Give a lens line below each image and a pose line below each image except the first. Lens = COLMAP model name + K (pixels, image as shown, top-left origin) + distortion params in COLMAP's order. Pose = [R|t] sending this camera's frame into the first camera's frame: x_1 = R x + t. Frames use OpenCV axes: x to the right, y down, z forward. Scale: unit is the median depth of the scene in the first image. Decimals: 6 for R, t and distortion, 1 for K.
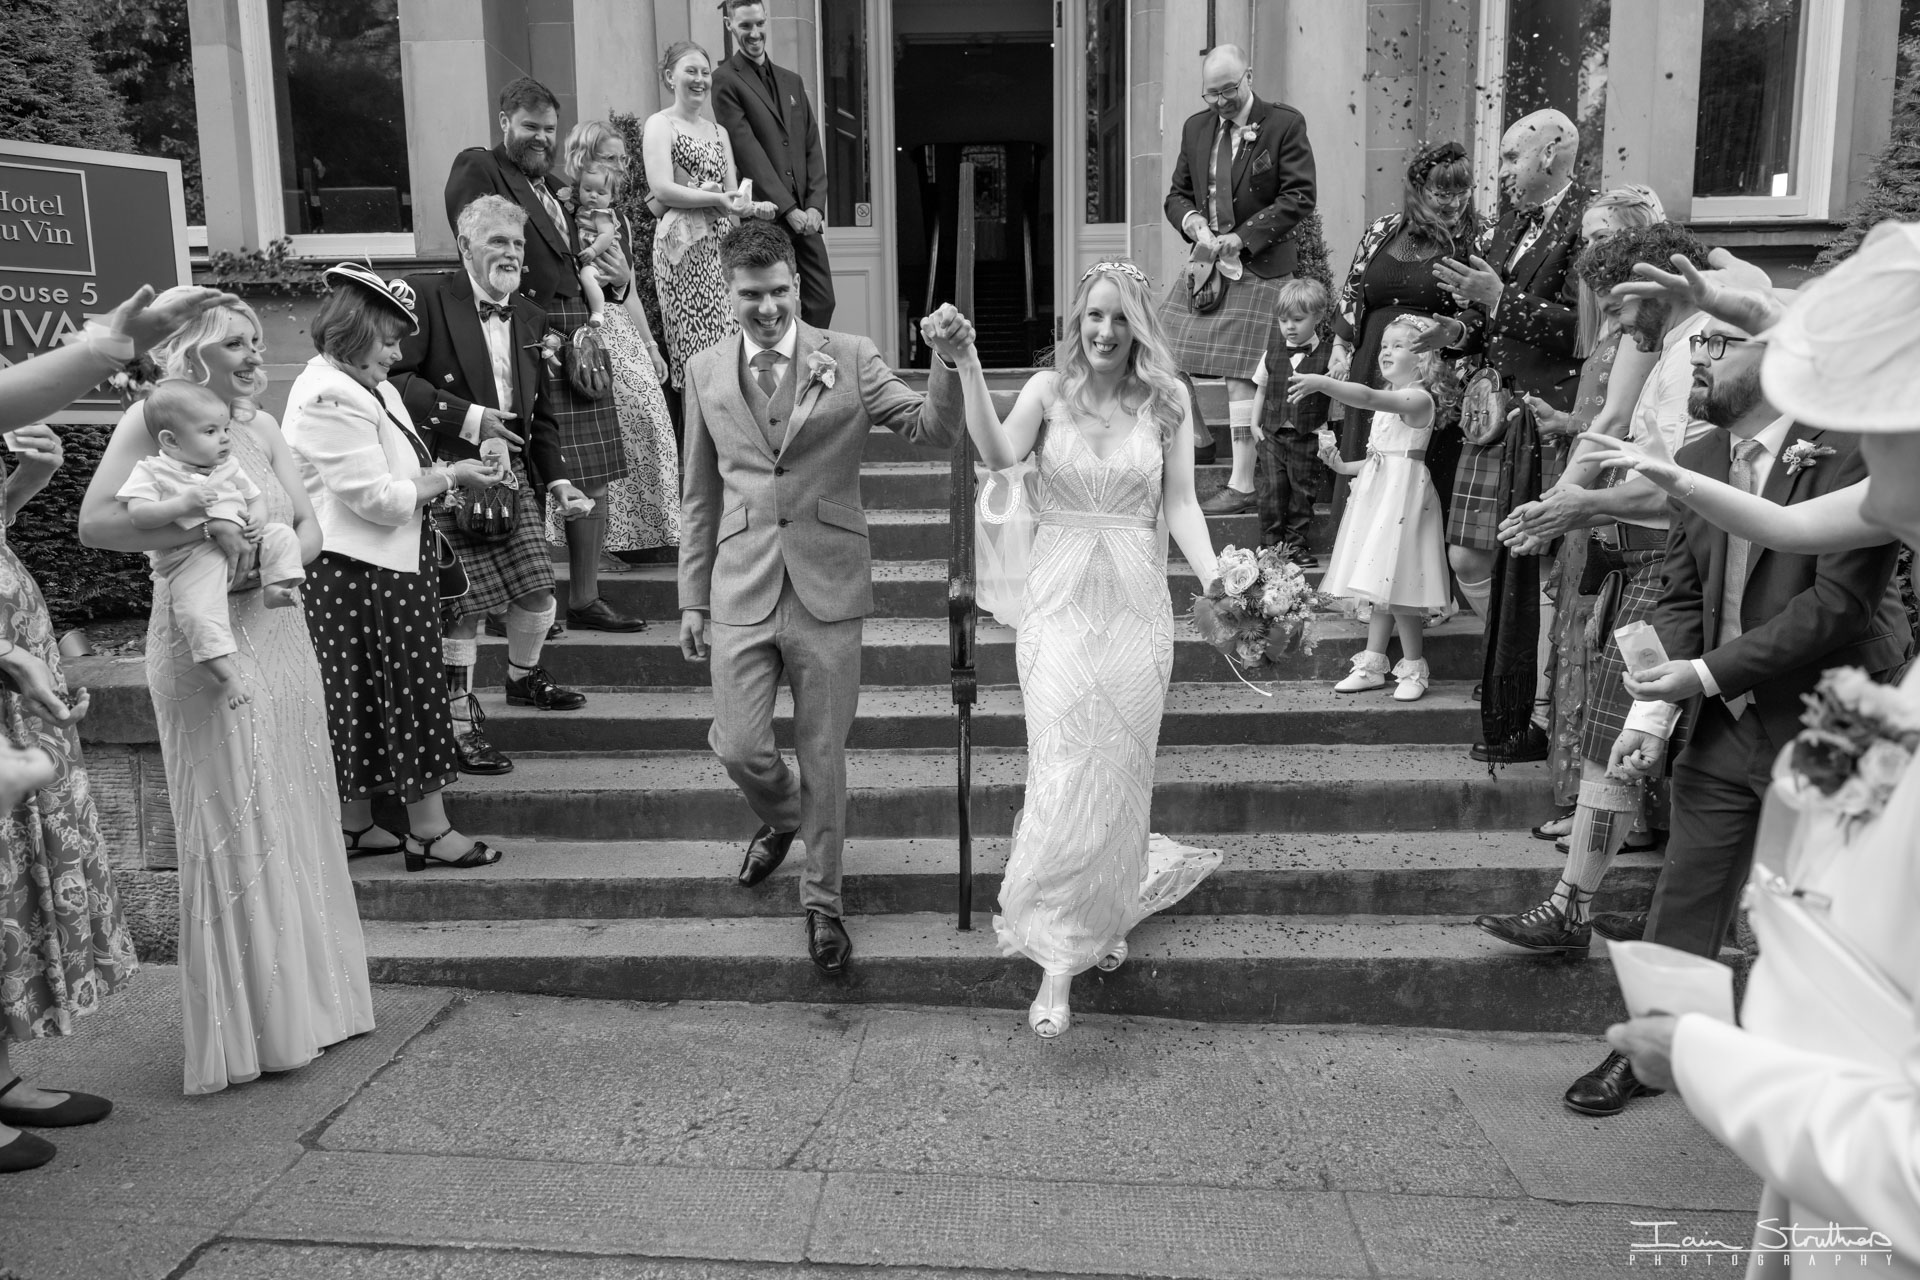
lens RADIAL K [[1281.3, 0, 1018.9], [0, 1281.3, 645.3], [0, 0, 1]] dist [0.000157, -0.002829]
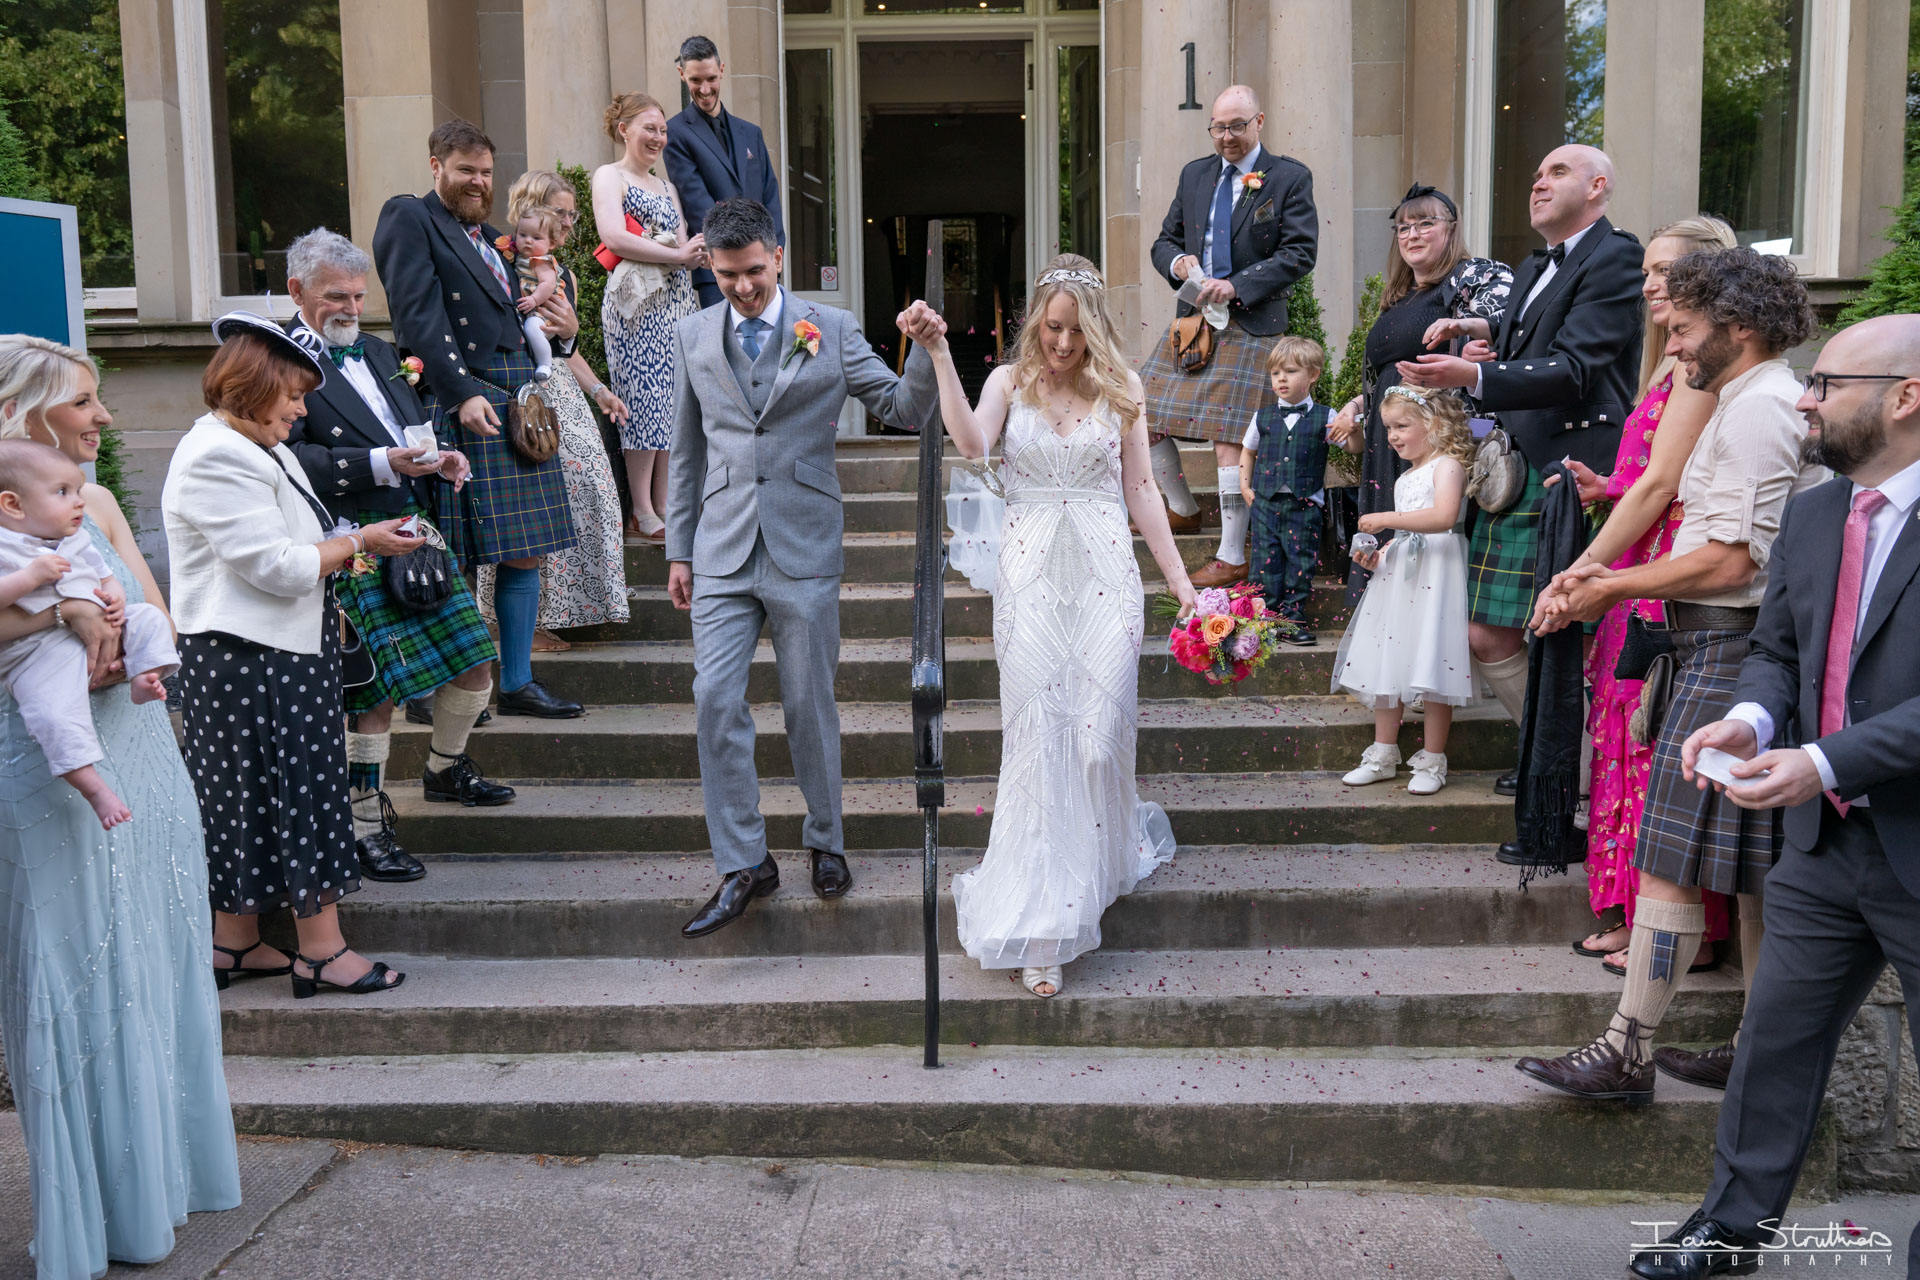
lens RADIAL K [[1281.3, 0, 1018.9], [0, 1281.3, 645.3], [0, 0, 1]] dist [0.000157, -0.002829]
pose [[0.999749, -0.002905, 0.022214, -0.001325], [0.004094, 0.998549, -0.053687, -0.015013], [-0.022026, 0.053764, 0.998311, 0.102277]]
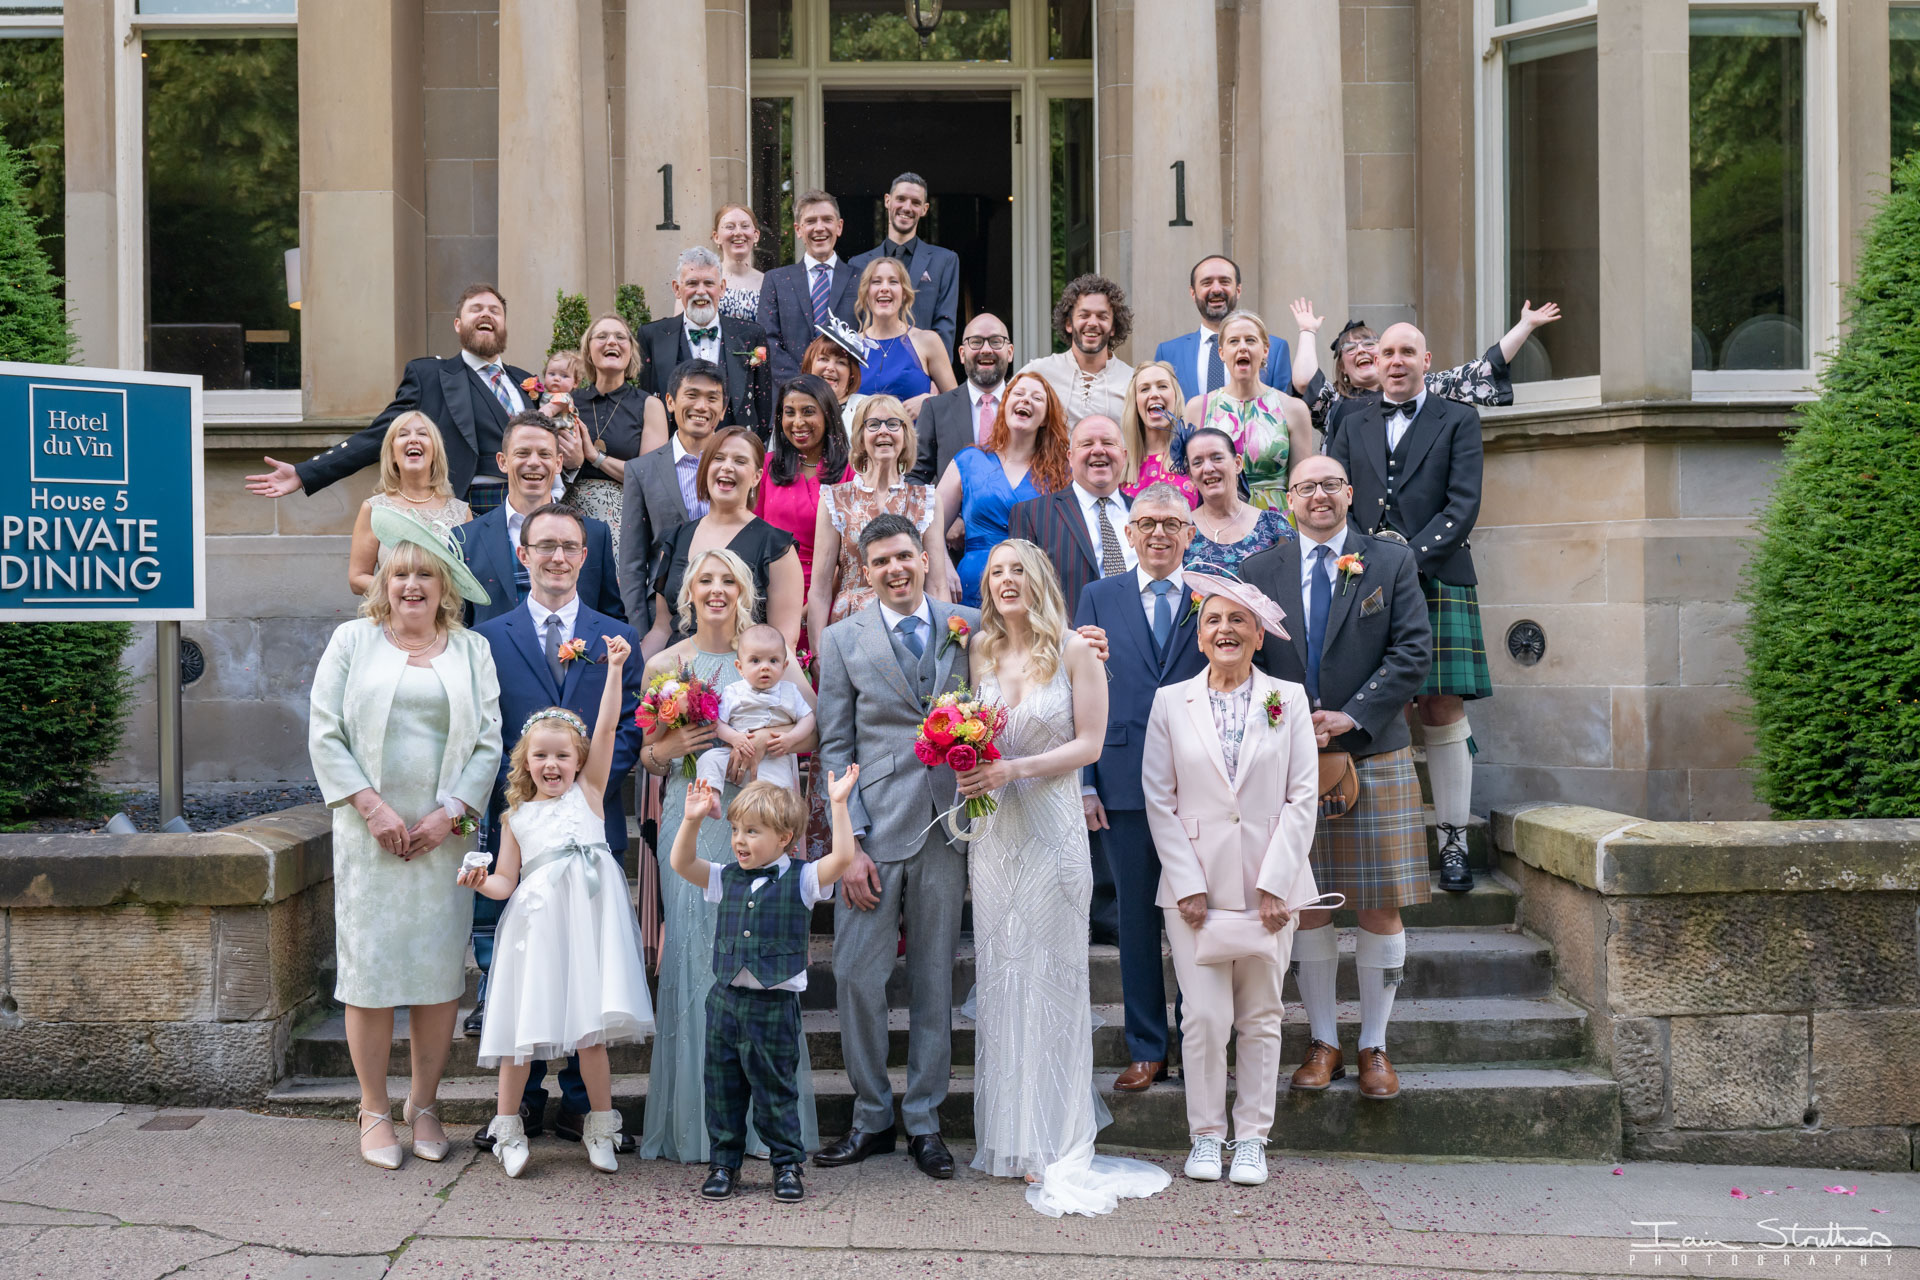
lens RADIAL K [[2087.7, 0, 960.0], [0, 2087.7, 640.0], [0, 0, 1]] dist [0.113026, 0.001118]
pose [[0.999965, 0.002447, 0.007951, -0.038111], [-0.001363, 0.991036, -0.133587, 0.076702], [-0.008207, 0.133572, 0.991005, -0.747210]]
